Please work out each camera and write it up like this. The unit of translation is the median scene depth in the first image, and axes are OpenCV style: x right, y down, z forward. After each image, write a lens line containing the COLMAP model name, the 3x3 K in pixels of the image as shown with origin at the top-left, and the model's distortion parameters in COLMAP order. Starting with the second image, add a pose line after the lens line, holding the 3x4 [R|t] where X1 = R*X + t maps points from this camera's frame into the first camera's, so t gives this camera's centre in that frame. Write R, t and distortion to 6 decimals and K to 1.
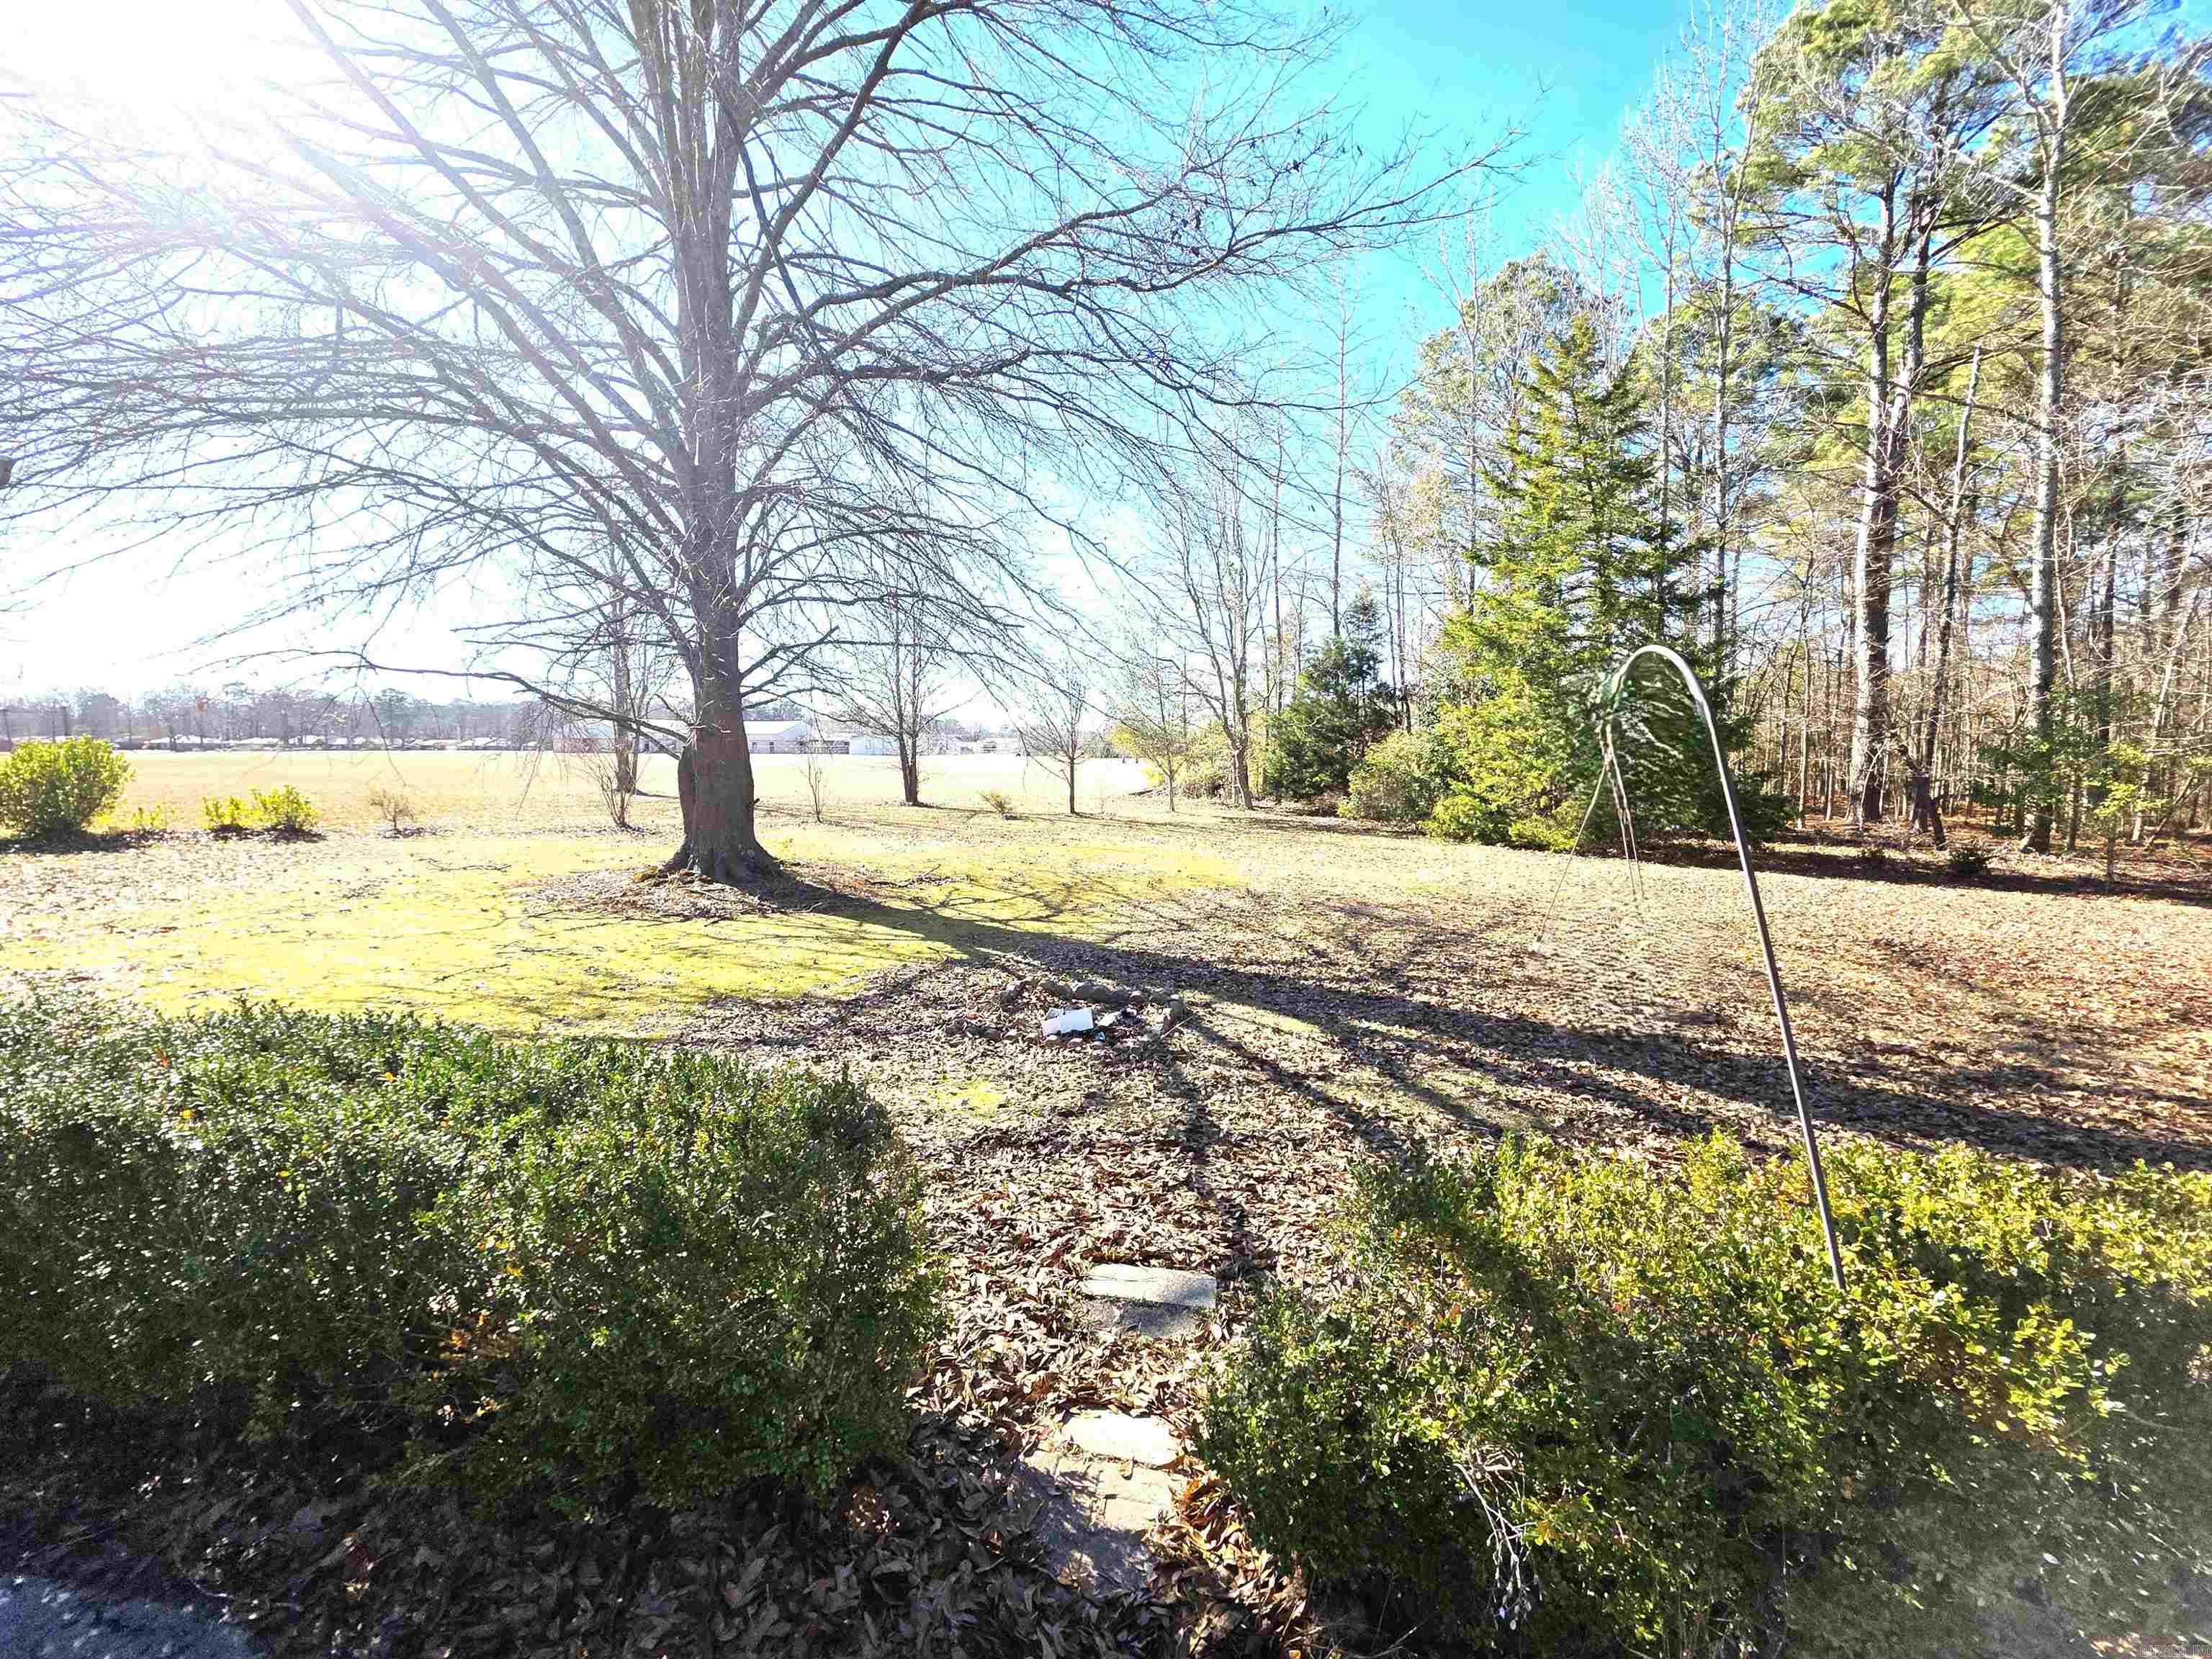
lens RADIAL K [[889.3, 0, 1081.6], [0, 889.3, 824.0], [0, 0, 1]] dist [-0.002929, -0.000093]
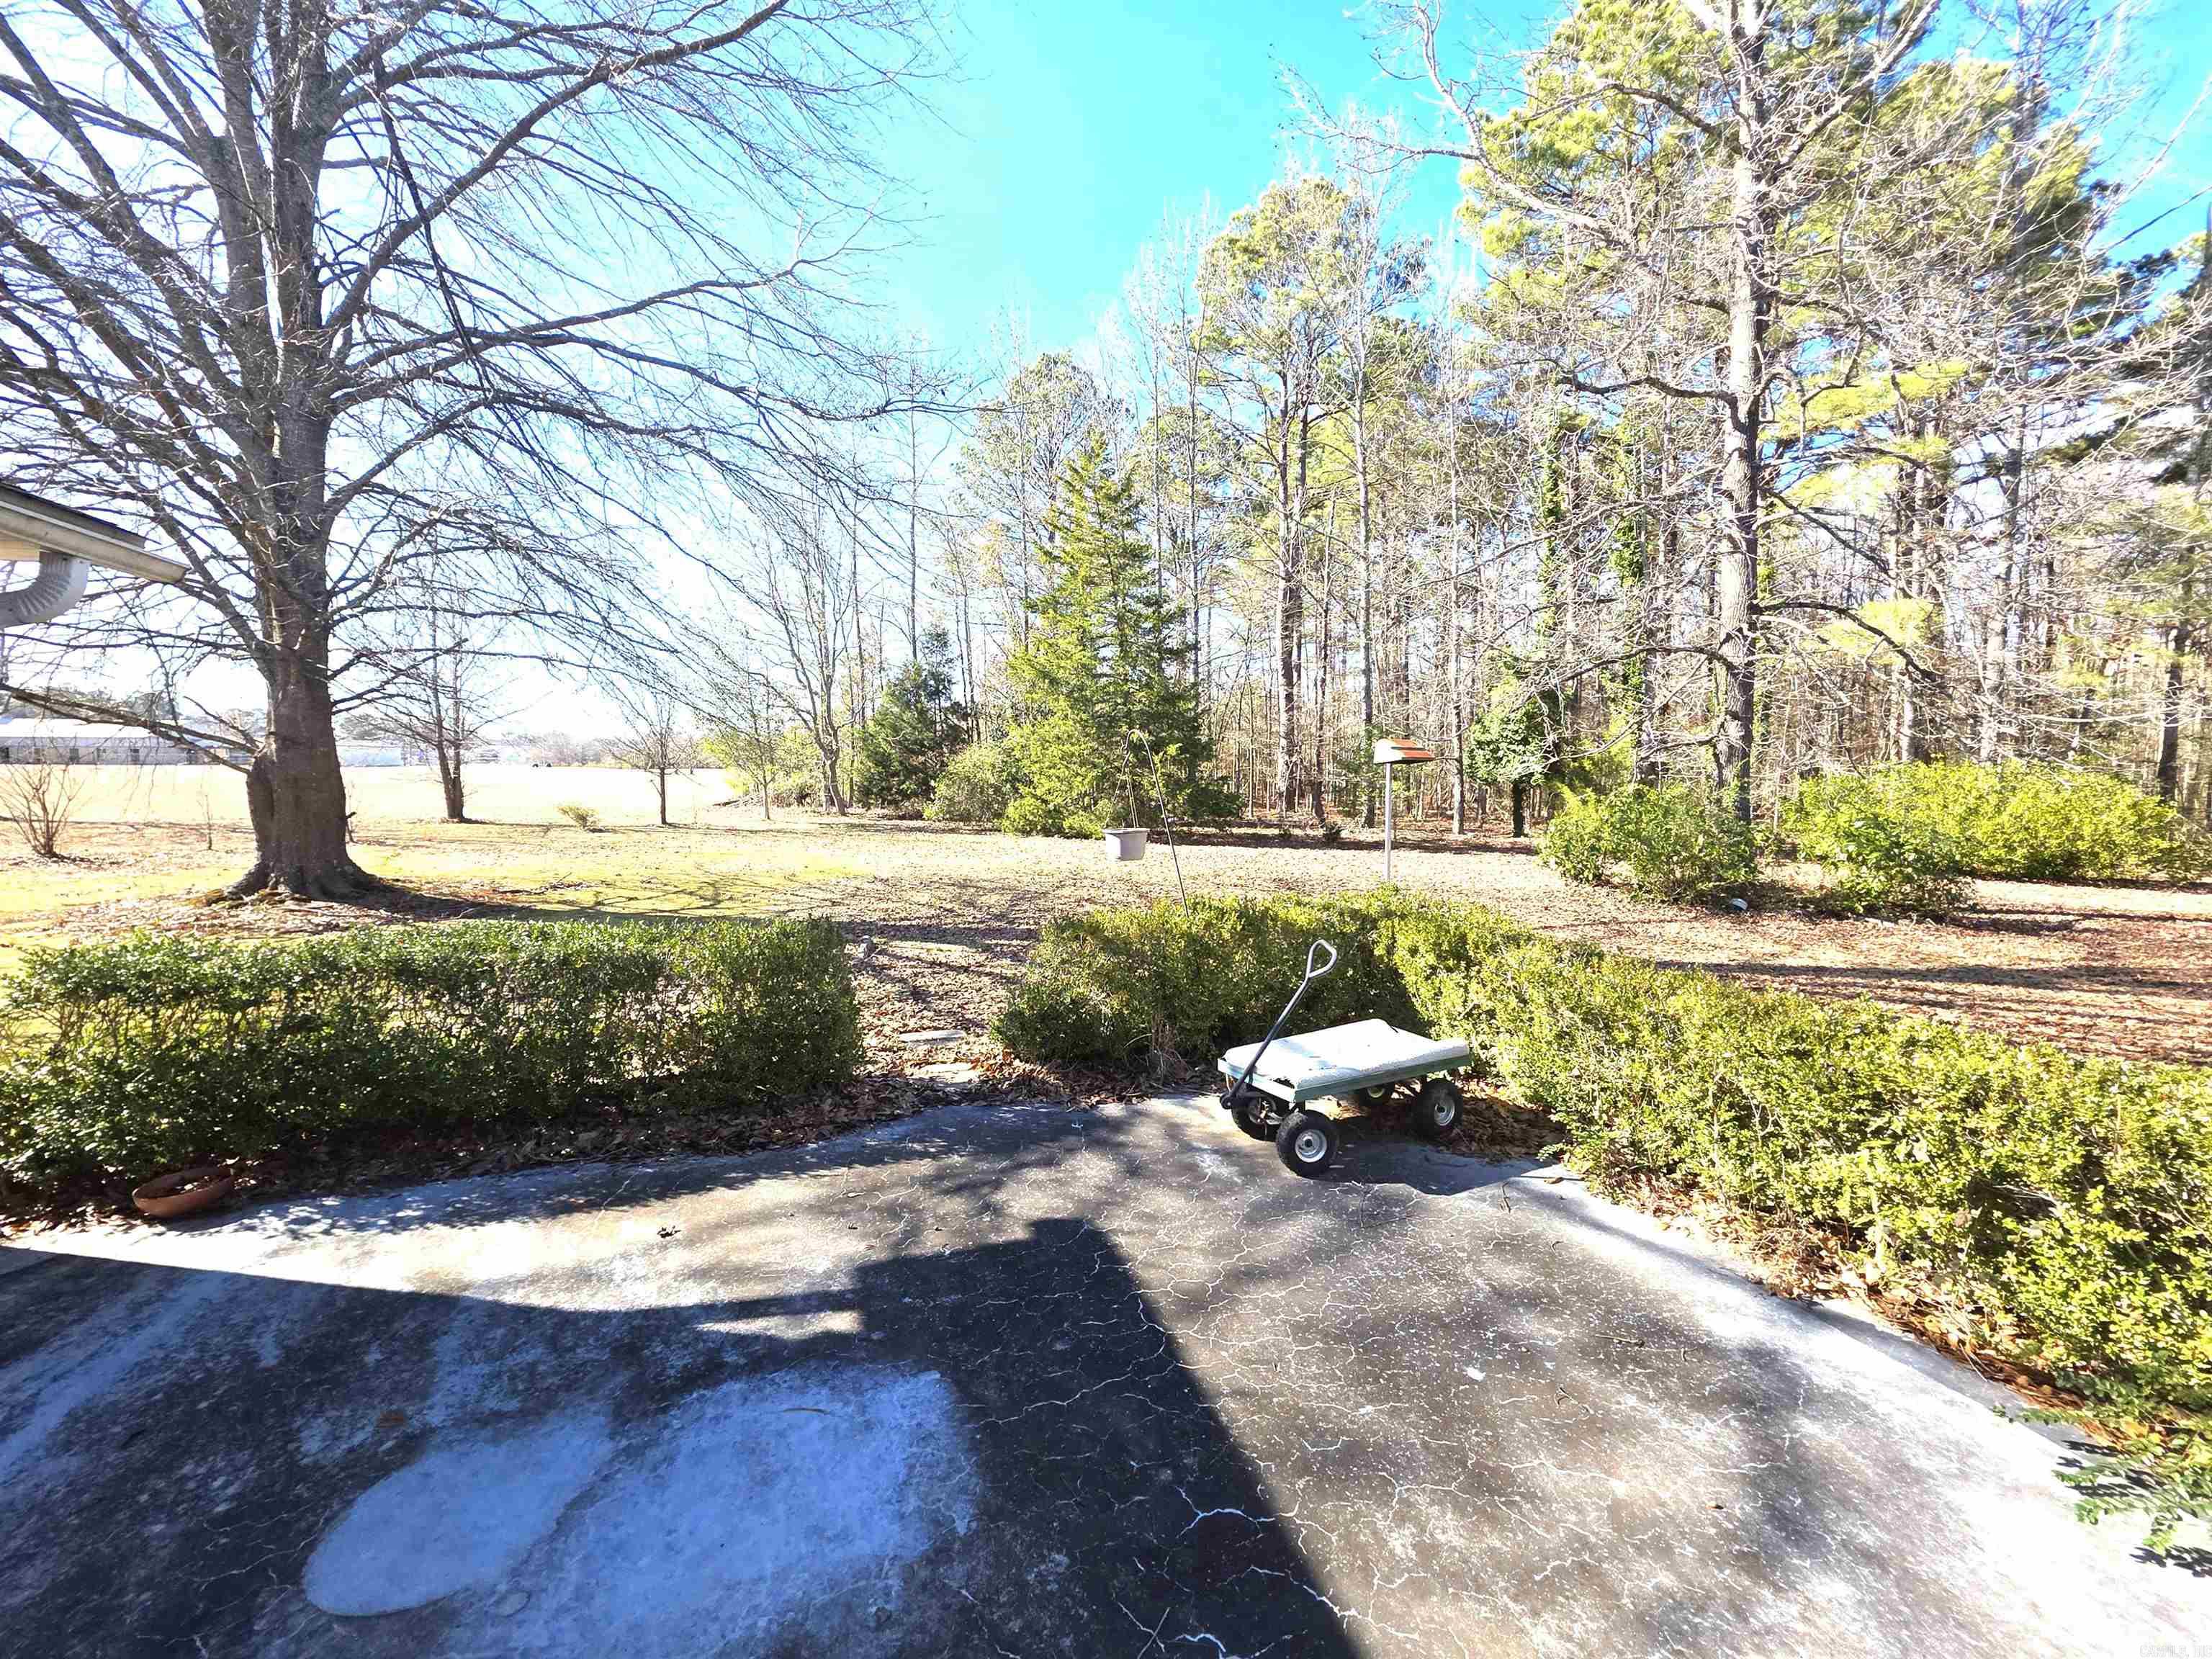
lens RADIAL K [[889.3, 0, 1081.6], [0, 889.3, 824.0], [0, 0, 1]] dist [-0.002929, -0.000093]
pose [[0.887036, -0.030857, 0.460669, -0.066026], [0.036262, 0.999338, -0.002885, 0.009299], [-0.460275, 0.019264, 0.887567, -0.114378]]
